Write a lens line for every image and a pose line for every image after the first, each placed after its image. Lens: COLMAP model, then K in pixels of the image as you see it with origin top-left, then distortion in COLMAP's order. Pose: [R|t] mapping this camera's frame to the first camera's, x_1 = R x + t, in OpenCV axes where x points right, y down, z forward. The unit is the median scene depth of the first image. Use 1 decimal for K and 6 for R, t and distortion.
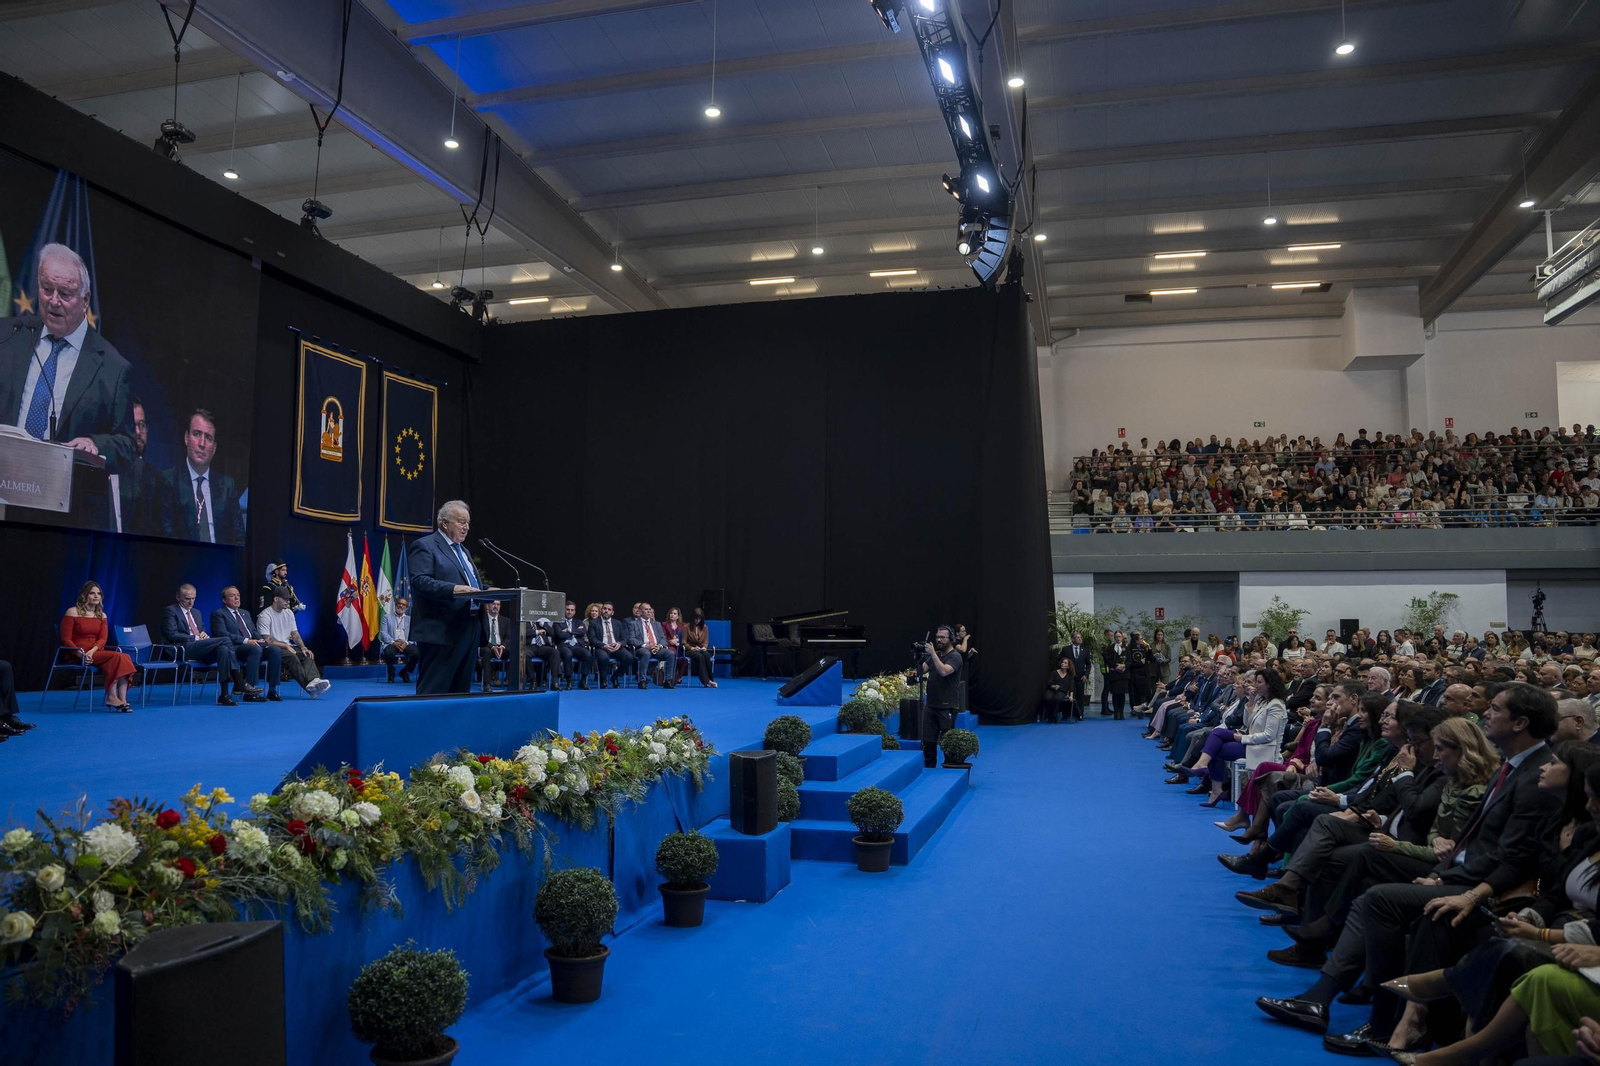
lens RADIAL K [[1130.9, 0, 765.8], [0, 1130.9, 545.8], [0, 0, 1]] dist [-0.117698, 0.071855]
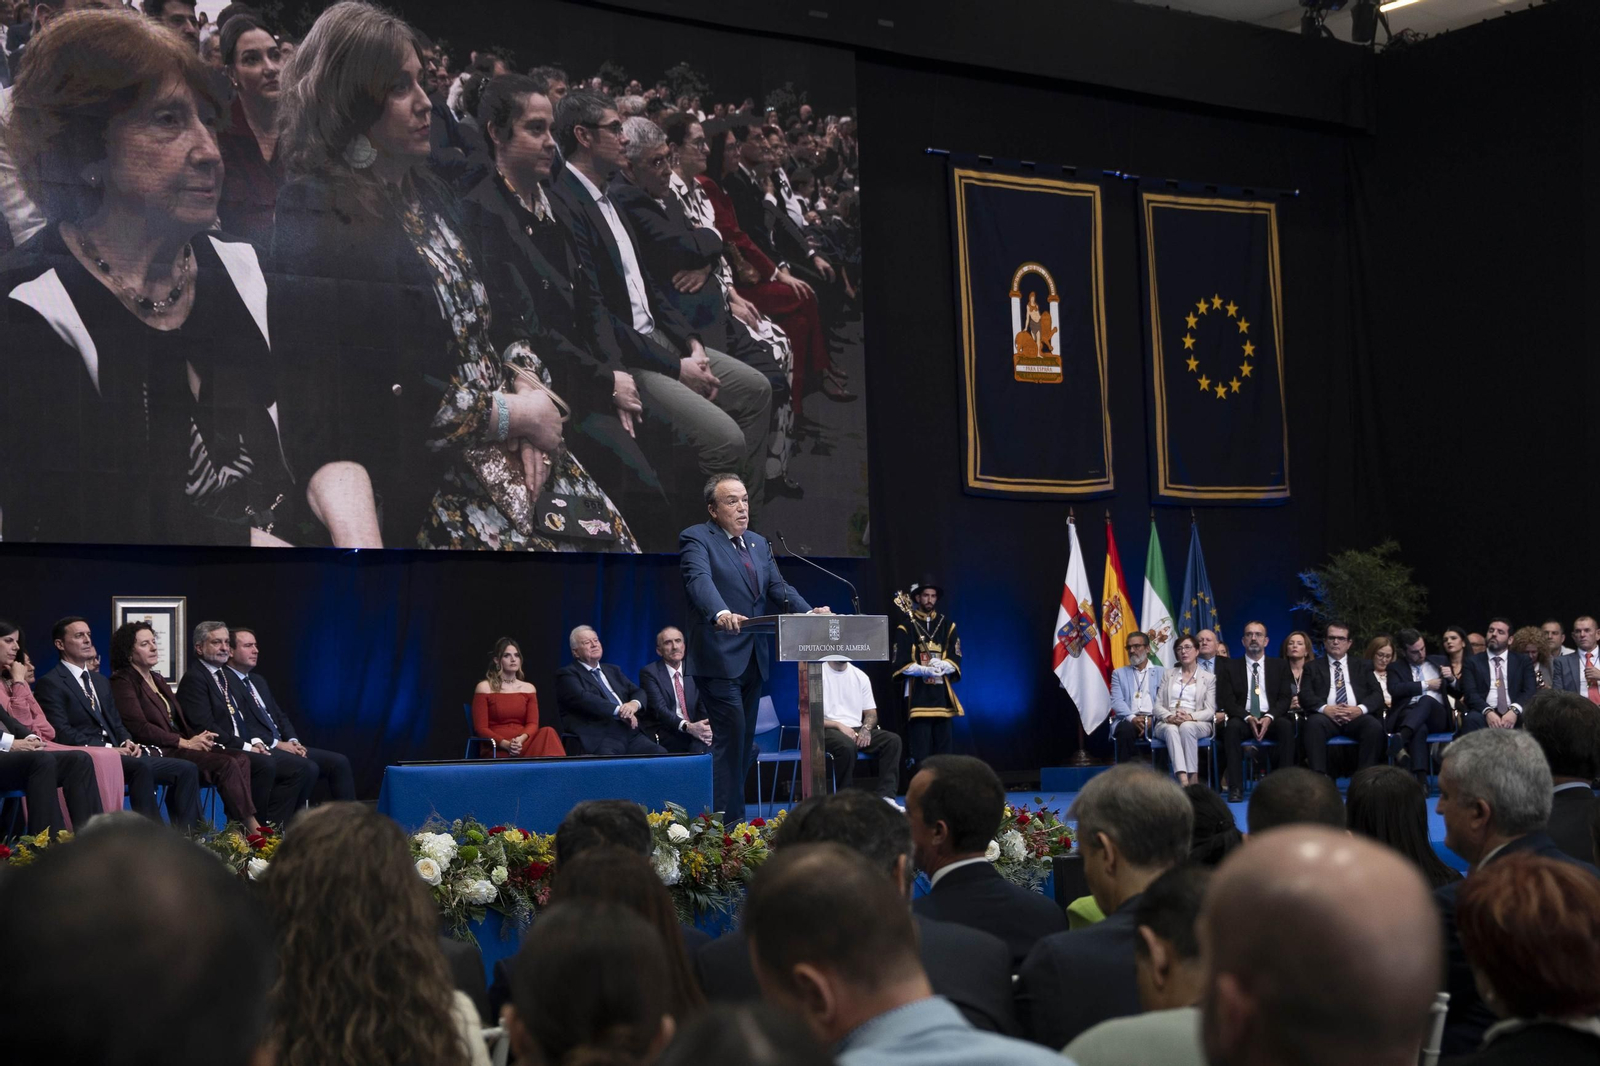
lens RADIAL K [[2731.8, 0, 771.5], [0, 2731.8, 551.7], [0, 0, 1]] dist [0.084741, 0.000000]
pose [[0.792314, -0.072238, -0.605822, 0.264819], [0.083085, 0.996491, -0.010160, 0.005621], [0.604429, -0.042285, 0.795536, -0.108631]]
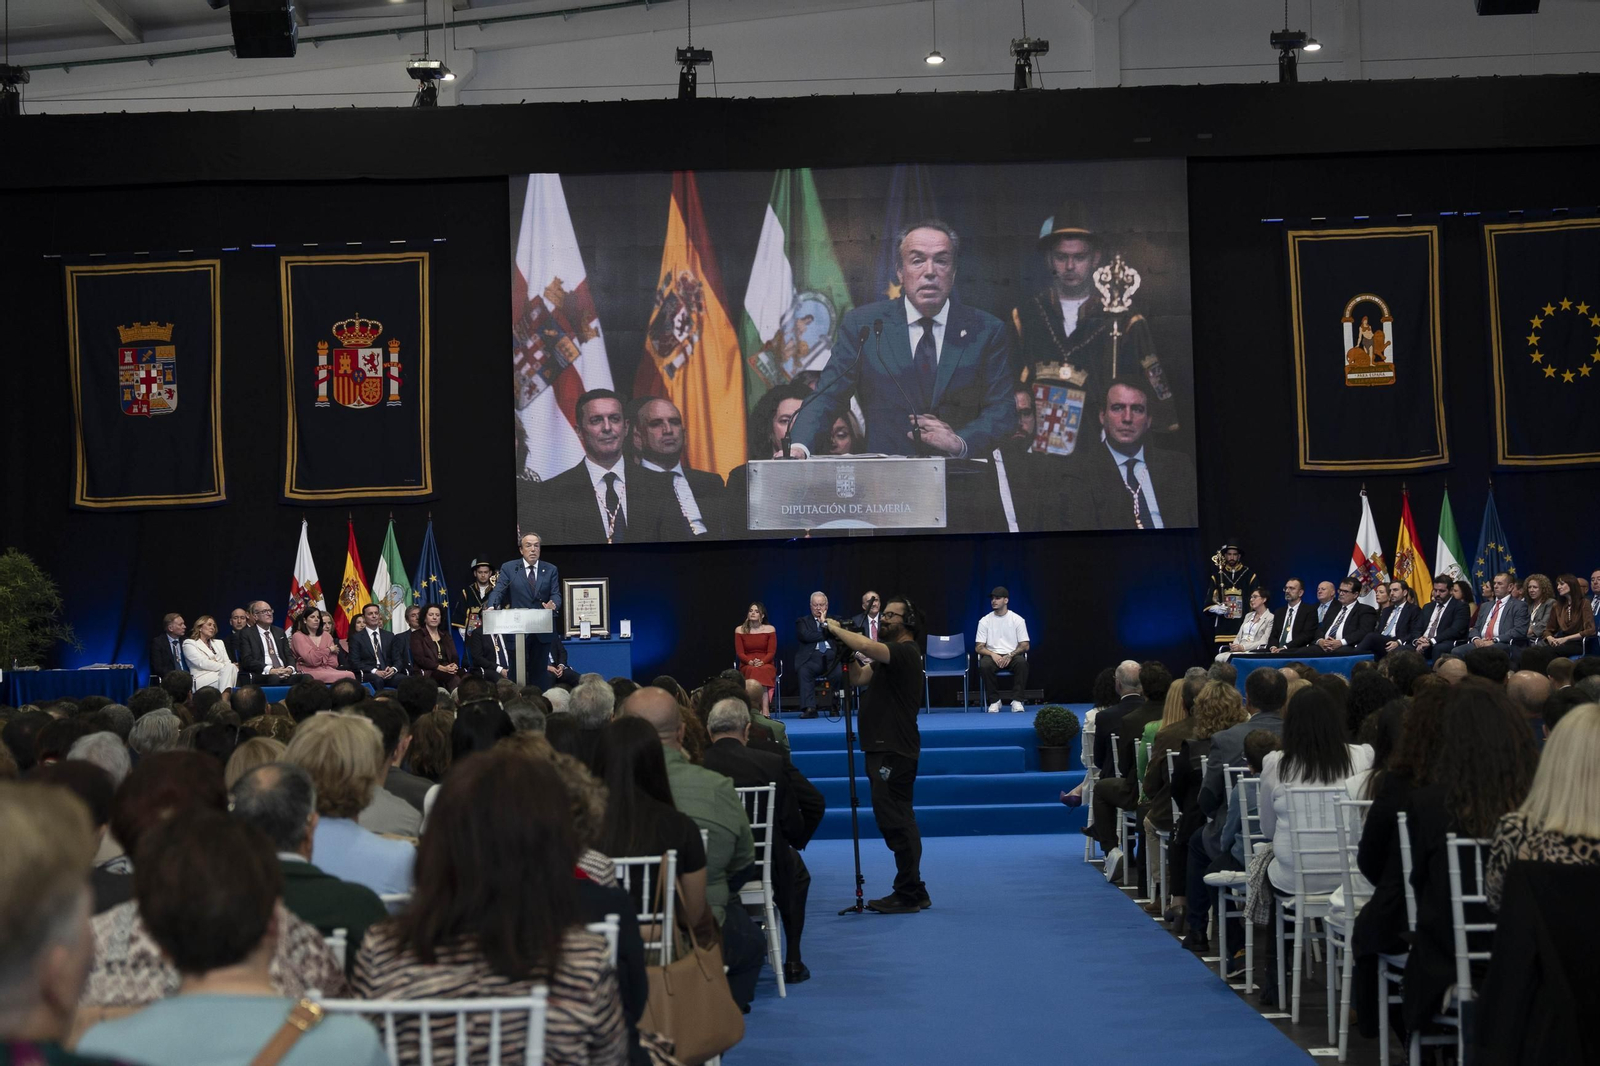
lens RADIAL K [[2731.8, 0, 784.2], [0, 2731.8, 549.2], [0, 0, 1]] dist [0.084741, 0.000000]
pose [[0.268389, -0.057281, -0.961606, 1.040885], [0.103886, 0.994130, -0.030223, 0.034698], [0.957693, -0.091785, 0.272764, 0.153843]]
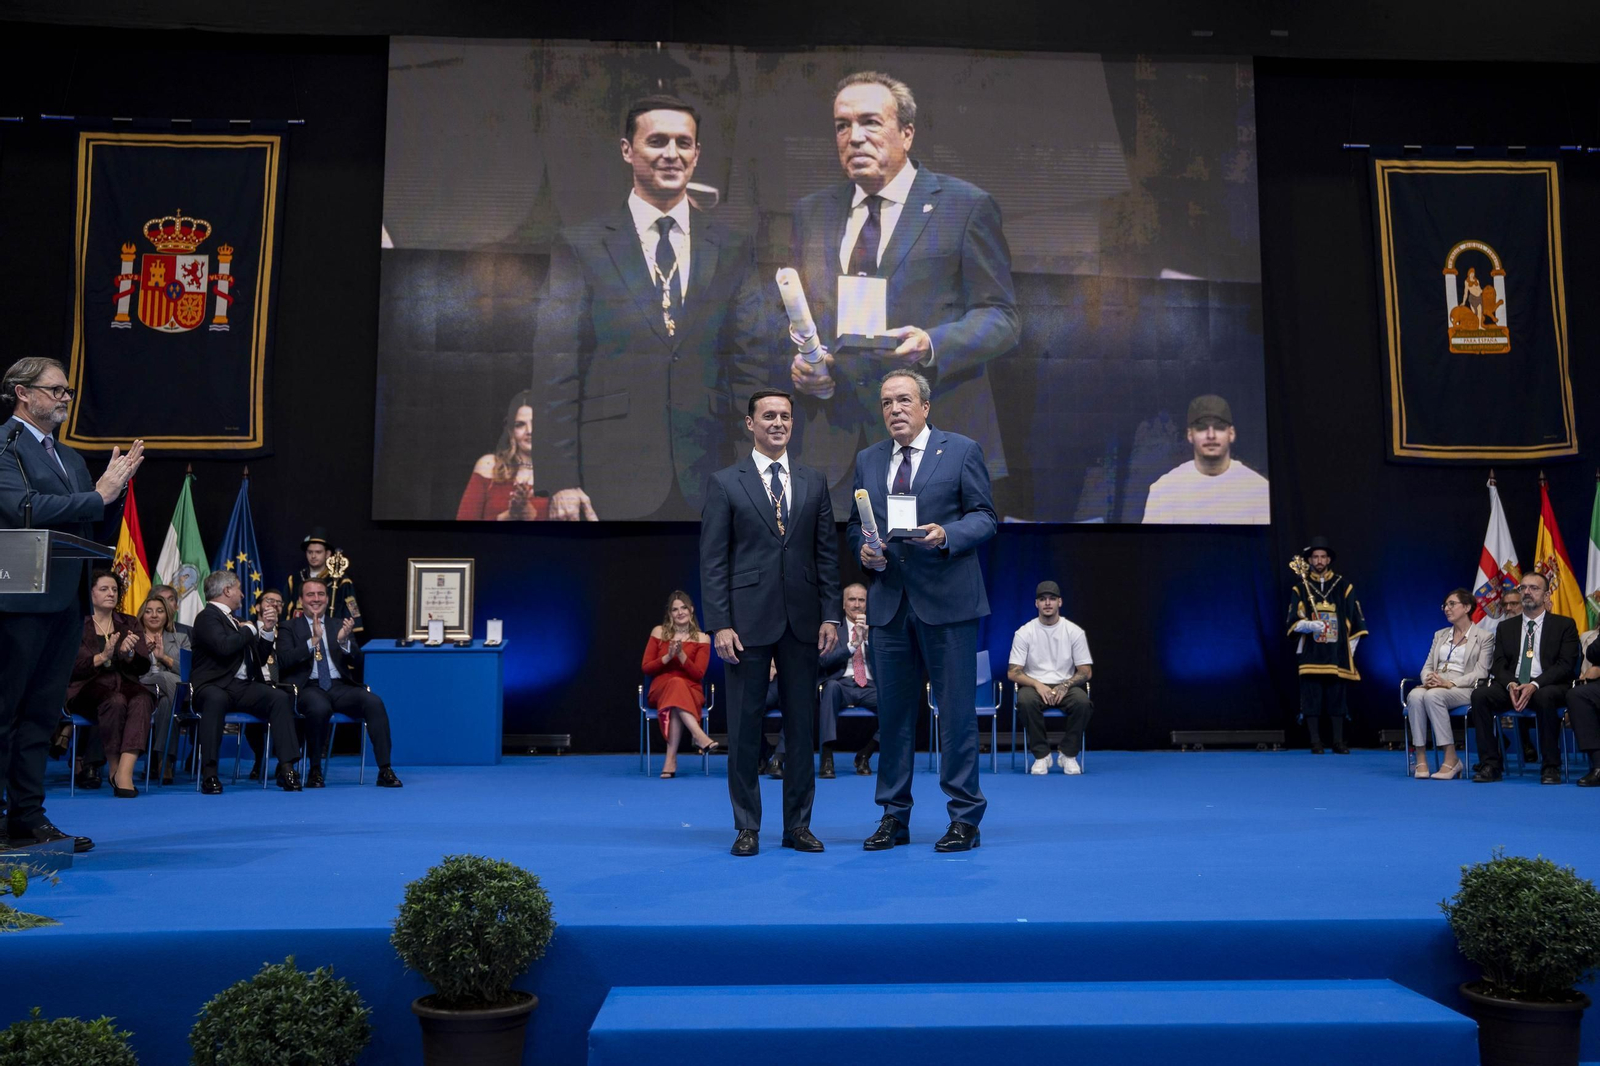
lens RADIAL K [[1524.1, 0, 845.1], [0, 1524.1, 494.4], [0, 0, 1]] dist [0.002985, 0.000000]
pose [[0.326070, -0.126463, -0.936849, 0.185042], [0.077090, 0.991268, -0.106977, 0.043863], [0.942197, -0.037340, 0.332971, 0.404848]]
